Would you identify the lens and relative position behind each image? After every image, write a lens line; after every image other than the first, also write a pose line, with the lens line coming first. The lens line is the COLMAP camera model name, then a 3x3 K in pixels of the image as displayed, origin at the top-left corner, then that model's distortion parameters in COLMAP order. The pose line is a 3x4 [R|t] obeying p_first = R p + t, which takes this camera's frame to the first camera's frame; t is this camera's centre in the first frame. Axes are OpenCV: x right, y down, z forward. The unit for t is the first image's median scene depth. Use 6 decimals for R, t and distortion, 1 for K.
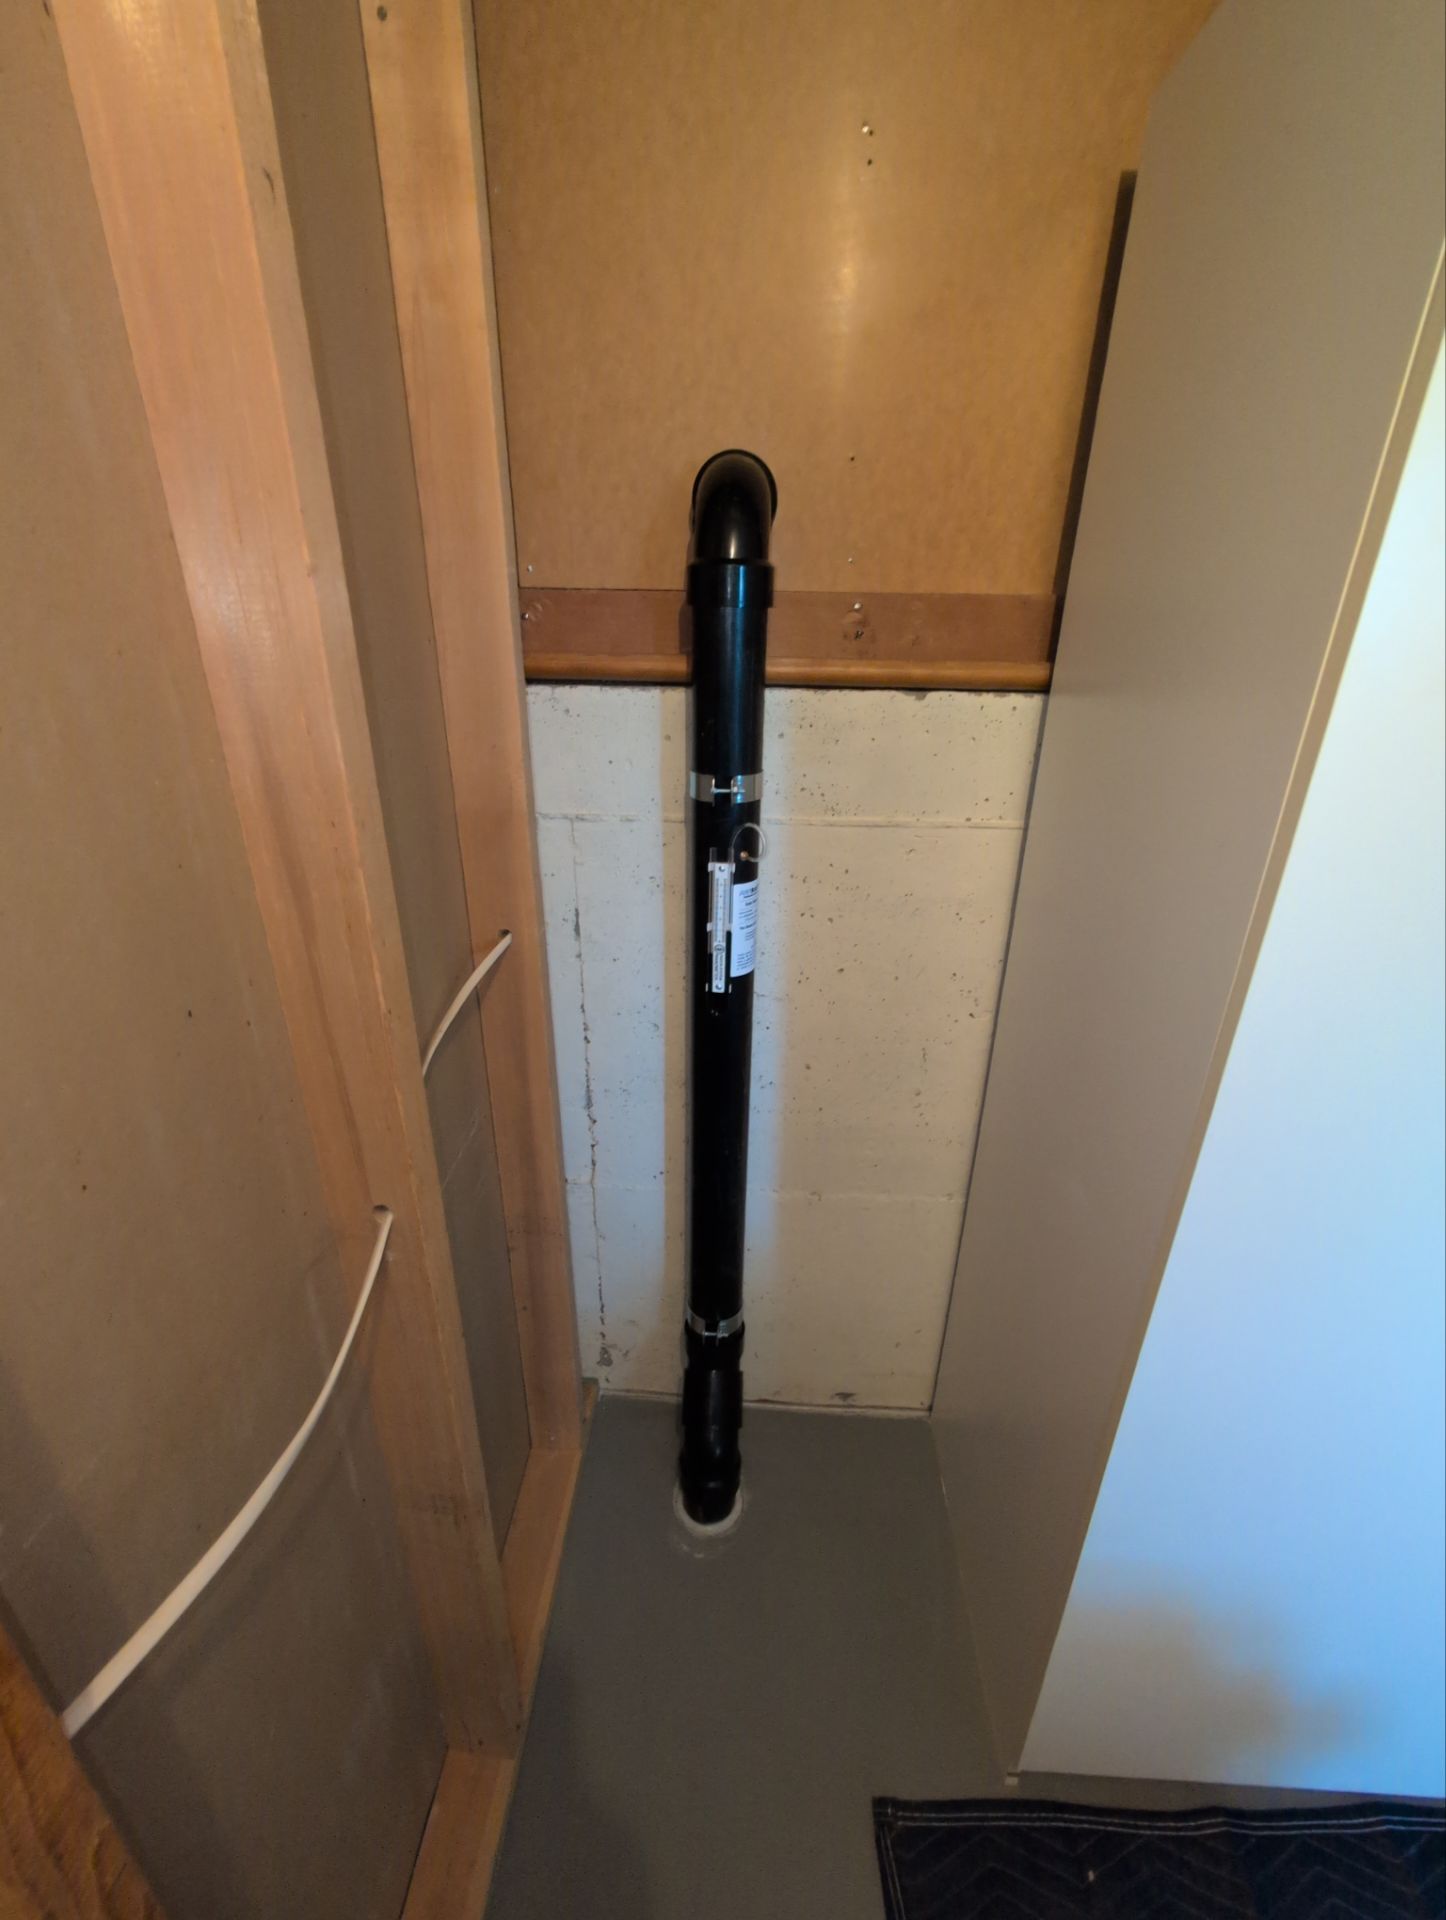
lens RADIAL K [[835.4, 0, 723.0], [0, 835.4, 960.0], [0, 0, 1]] dist [-0.000445, -0.000194]
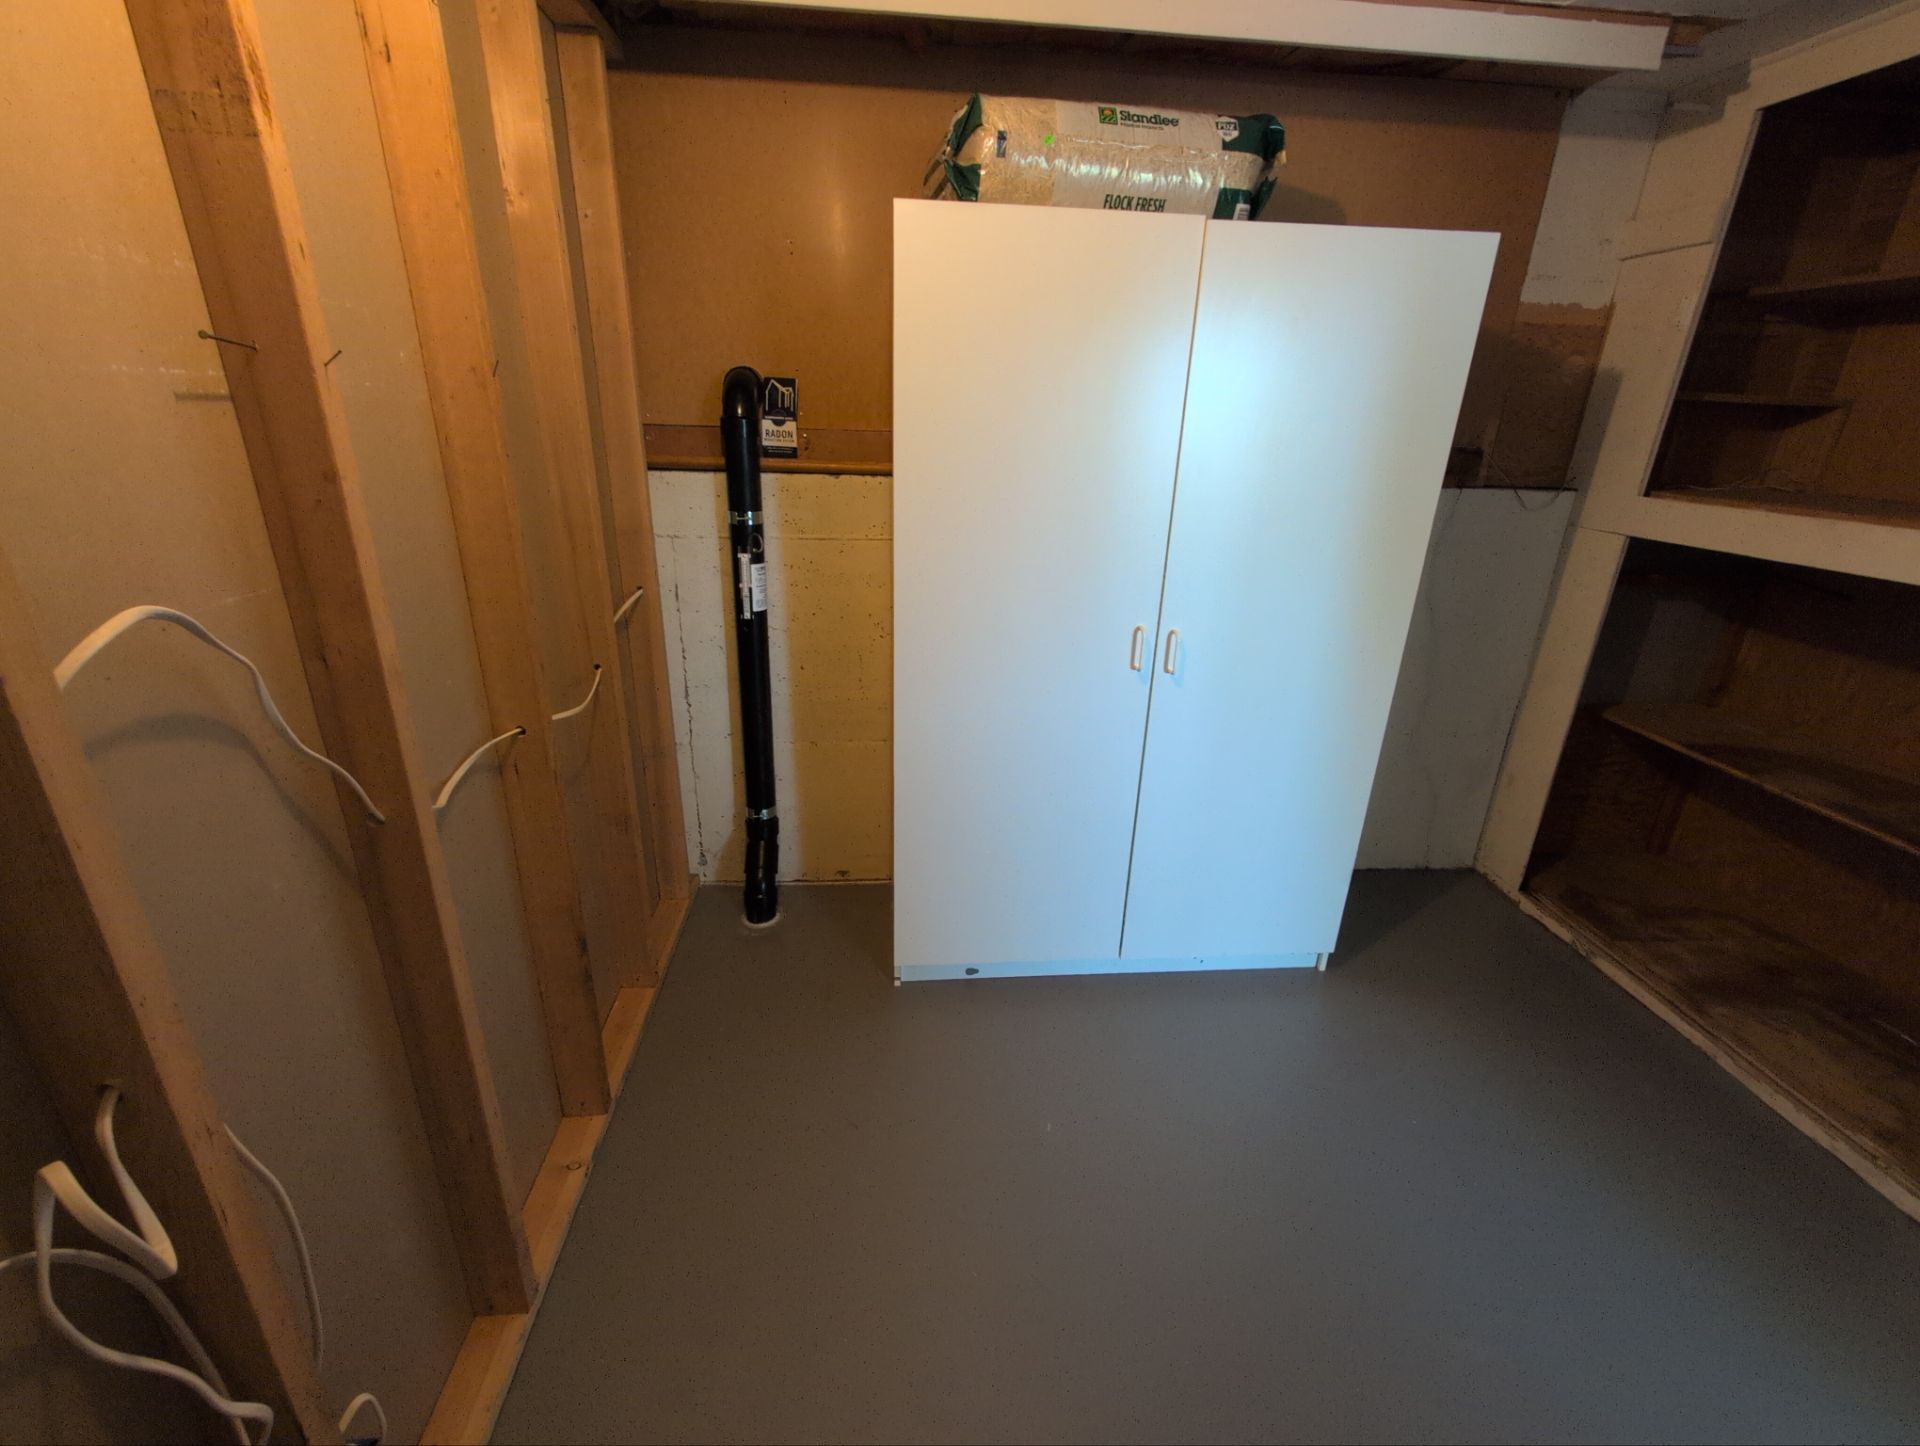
lens RADIAL K [[835.4, 0, 956.3], [0, 835.4, 736.2], [0, 0, 1]] dist [-0.000445, -0.000194]
pose [[0.991457, -0.029358, 0.127084, 0.242051], [0.031755, 0.999353, -0.016880, 0.390197], [-0.126507, 0.020772, 0.991748, -1.137886]]
